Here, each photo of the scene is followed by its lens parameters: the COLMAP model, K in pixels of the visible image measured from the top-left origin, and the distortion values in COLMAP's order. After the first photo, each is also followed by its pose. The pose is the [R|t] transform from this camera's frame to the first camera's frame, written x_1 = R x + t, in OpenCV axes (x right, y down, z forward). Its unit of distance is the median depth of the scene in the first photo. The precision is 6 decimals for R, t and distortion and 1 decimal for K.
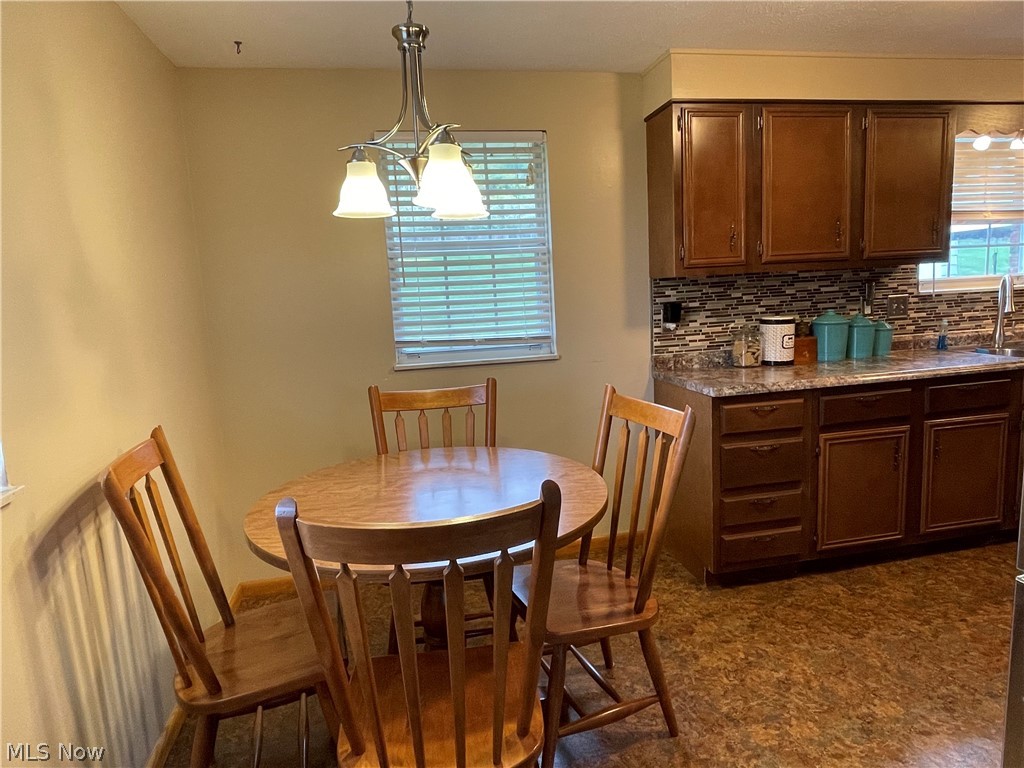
lens RADIAL K [[638.3, 0, 515.1], [0, 638.3, 378.7], [0, 0, 1]] dist [0.002319, -0.013653]
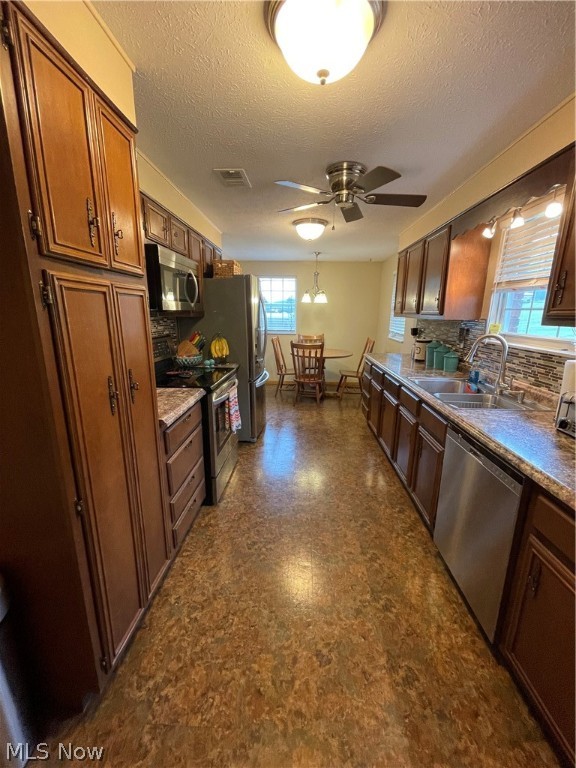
lens RADIAL K [[311.5, 0, 288.8], [0, 311.5, 387.2], [0, 0, 1]] dist [-0.006144, 0.000956]
pose [[-0.239420, 0.277603, -0.930384, 1.738771], [-0.126120, 0.941243, 0.313298, -0.244817], [0.962690, 0.192350, -0.190341, 0.886068]]
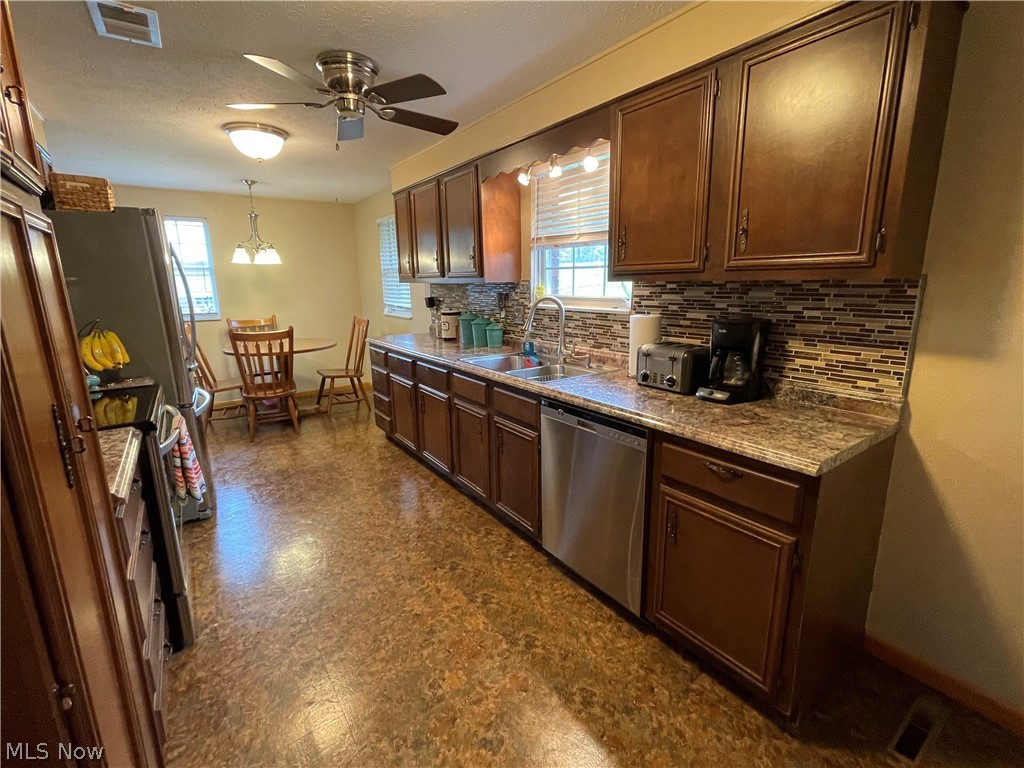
lens RADIAL K [[465.1, 0, 519.4], [0, 465.1, 381.0], [0, 0, 1]] dist [-0.010657, 0.000051]
pose [[0.417872, 0.239331, -0.876415, 1.763500], [-0.132247, 0.970426, 0.201948, -0.209760], [0.898829, 0.031515, 0.437165, 0.720985]]
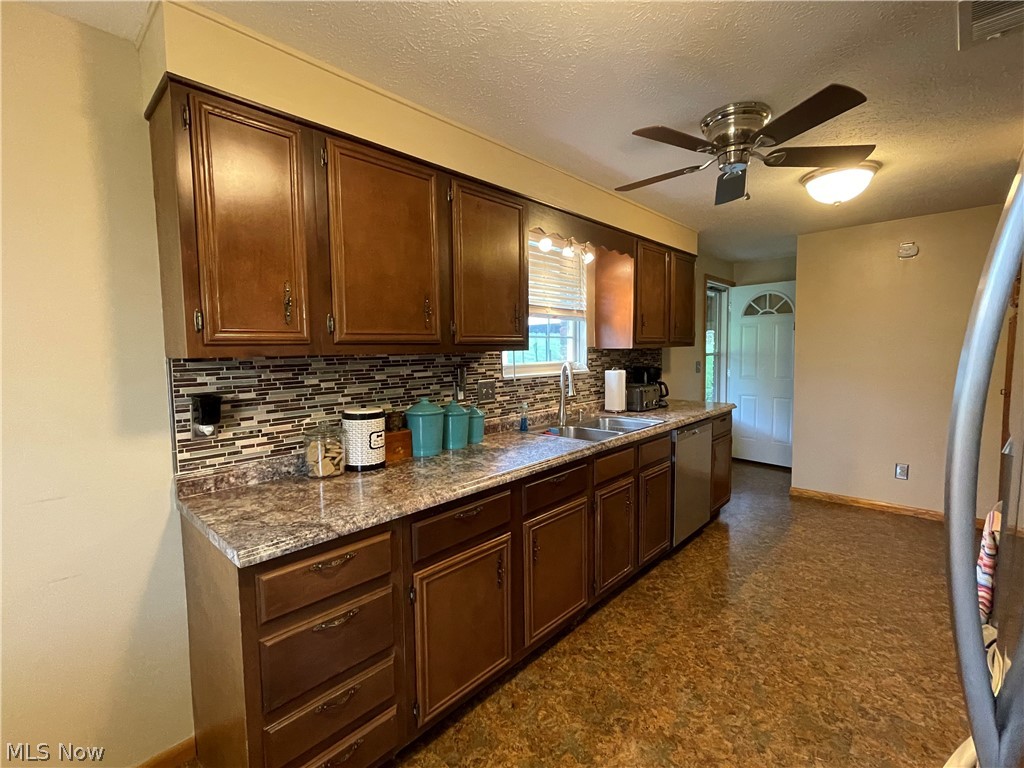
lens RADIAL K [[465.1, 0, 520.9], [0, 465.1, 378.3], [0, 0, 1]] dist [-0.010657, 0.000051]
pose [[0.801354, 0.001315, 0.598189, 0.243861], [0.057601, 0.995181, -0.079352, -0.086936], [-0.595411, 0.098045, 0.797417, 0.454533]]
